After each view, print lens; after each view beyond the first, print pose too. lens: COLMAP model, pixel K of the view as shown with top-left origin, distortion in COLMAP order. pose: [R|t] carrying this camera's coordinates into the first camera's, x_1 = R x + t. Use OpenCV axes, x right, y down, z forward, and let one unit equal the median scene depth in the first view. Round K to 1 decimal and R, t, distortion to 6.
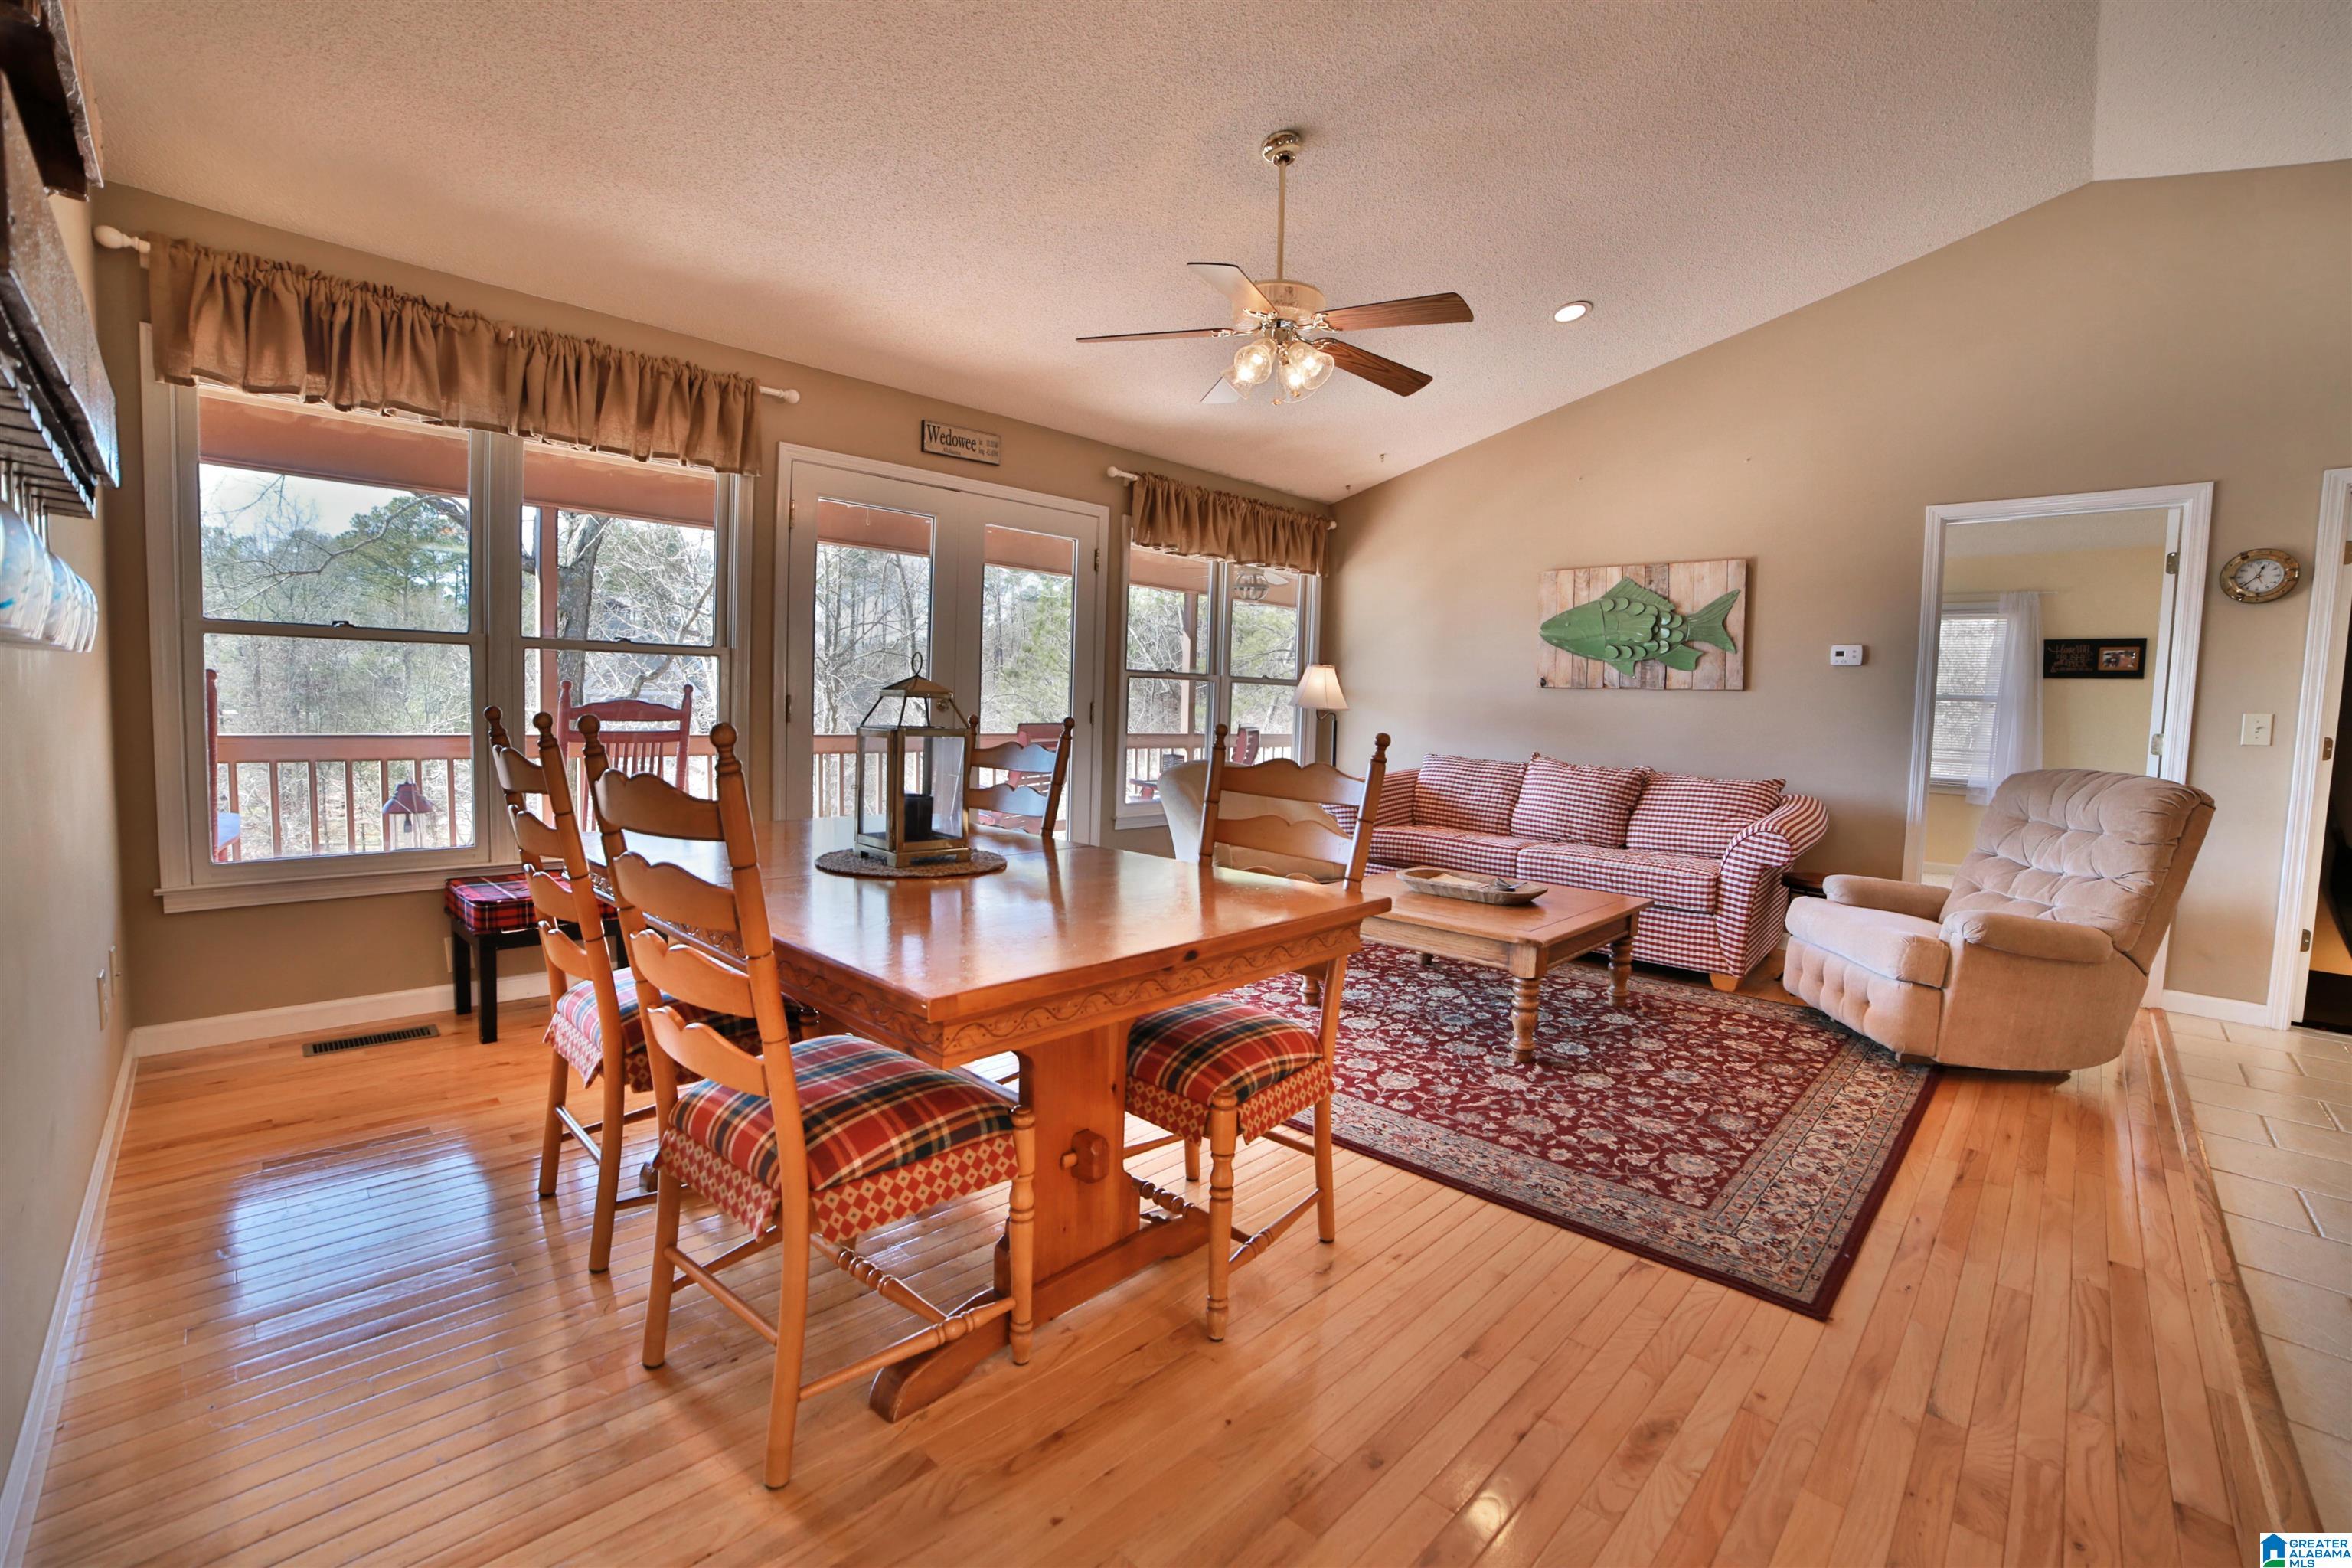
lens RADIAL K [[1002.7, 0, 1174.7], [0, 1002.7, 777.5], [0, 0, 1]] dist [-0.114994, 0.039139]
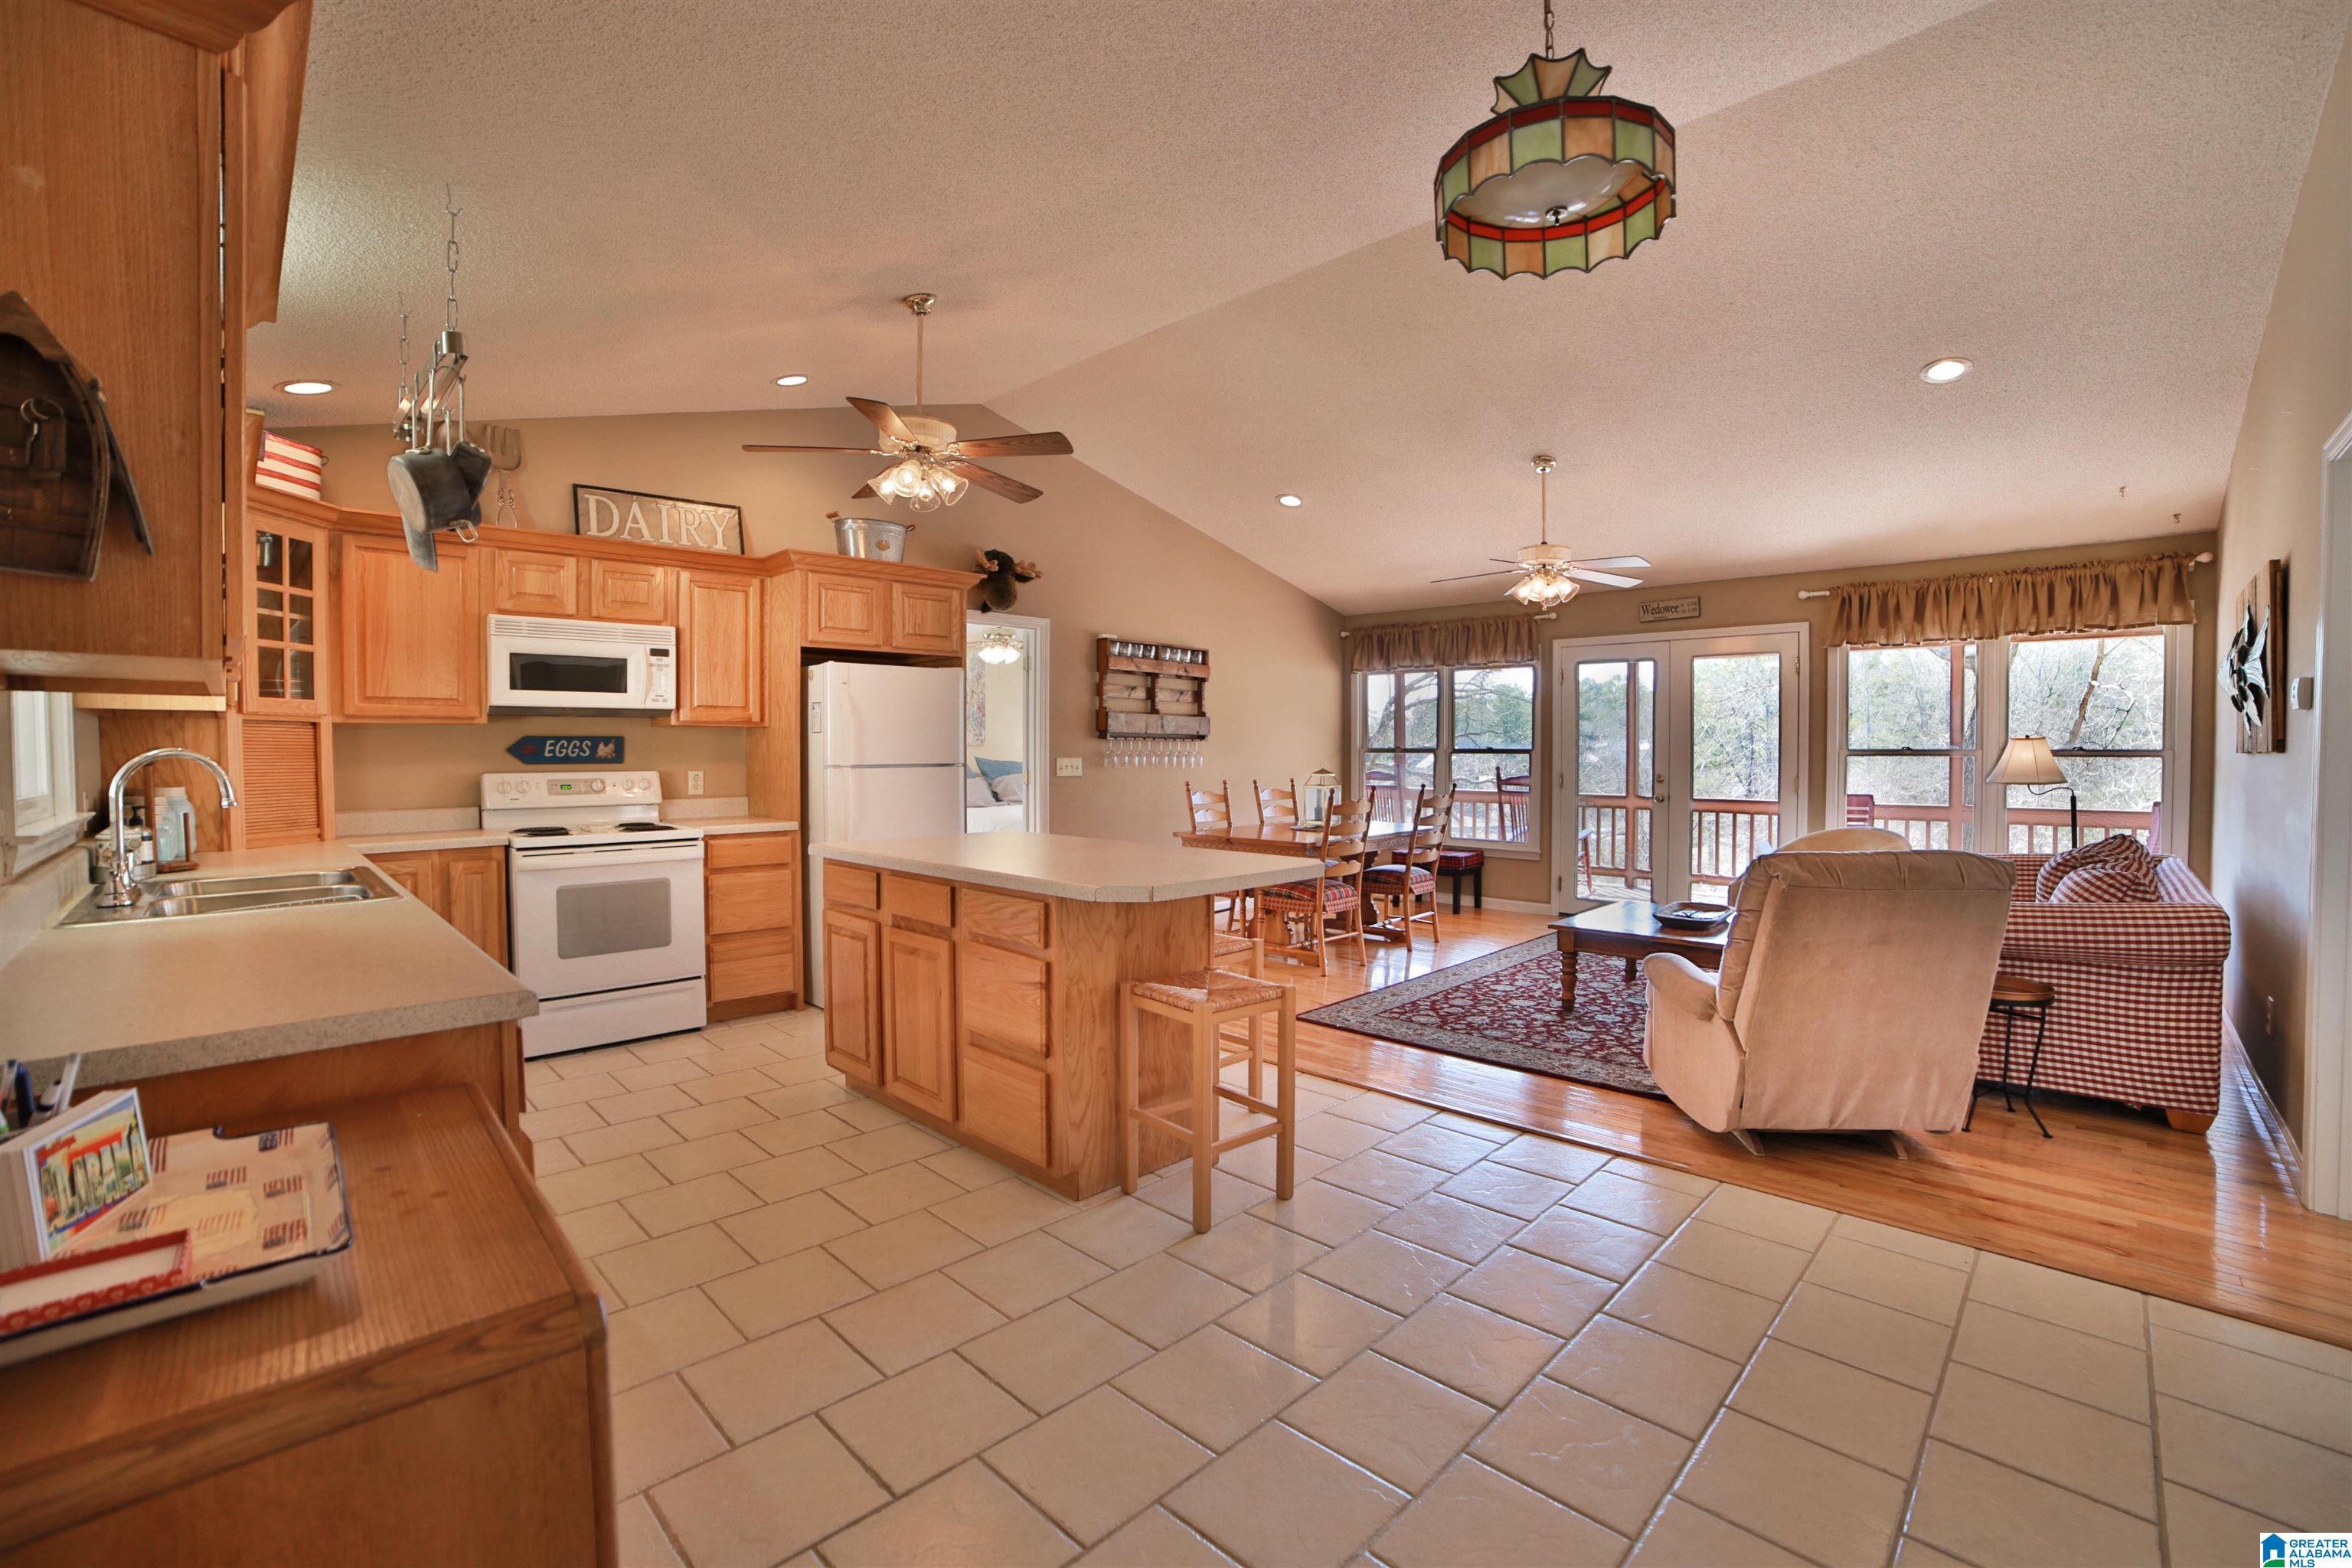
lens RADIAL K [[1002.7, 0, 1174.7], [0, 1002.7, 777.5], [0, 0, 1]] dist [-0.114994, 0.039139]
pose [[-0.011410, -0.001912, -0.999933, 1.942387], [-0.072507, 0.997367, -0.001080, -0.026579], [0.997303, 0.072490, -0.011519, 0.382358]]
